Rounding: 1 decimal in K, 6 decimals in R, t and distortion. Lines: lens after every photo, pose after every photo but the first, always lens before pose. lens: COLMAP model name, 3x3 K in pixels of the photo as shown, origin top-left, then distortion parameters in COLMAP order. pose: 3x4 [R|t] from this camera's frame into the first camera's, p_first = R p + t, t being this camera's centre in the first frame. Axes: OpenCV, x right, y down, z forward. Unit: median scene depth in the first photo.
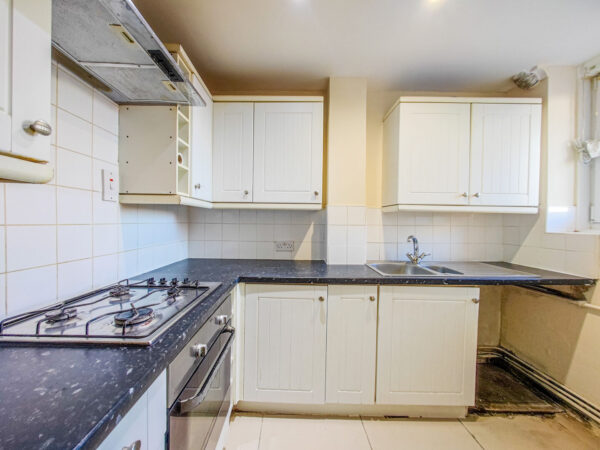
lens RADIAL K [[223.7, 0, 292.9], [0, 223.7, 224.8], [0, 0, 1]] dist [-0.004083, 0.000566]
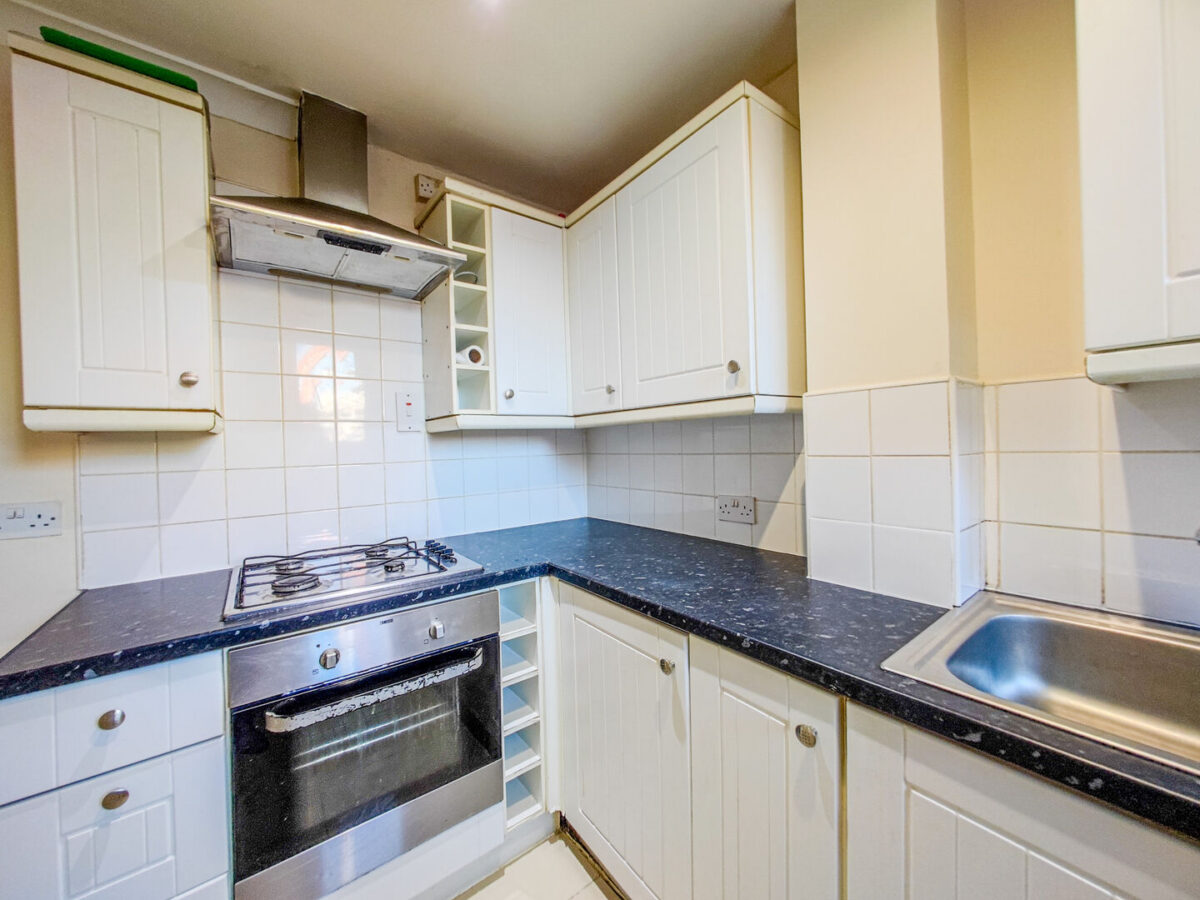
lens RADIAL K [[447.4, 0, 585.8], [0, 447.4, 449.7], [0, 0, 1]] dist [-0.004083, 0.000566]
pose [[0.589073, -0.022799, -0.807758, 0.624620], [0.027213, 0.999595, -0.008368, -0.013415], [0.807622, -0.017052, 0.589455, 0.472144]]
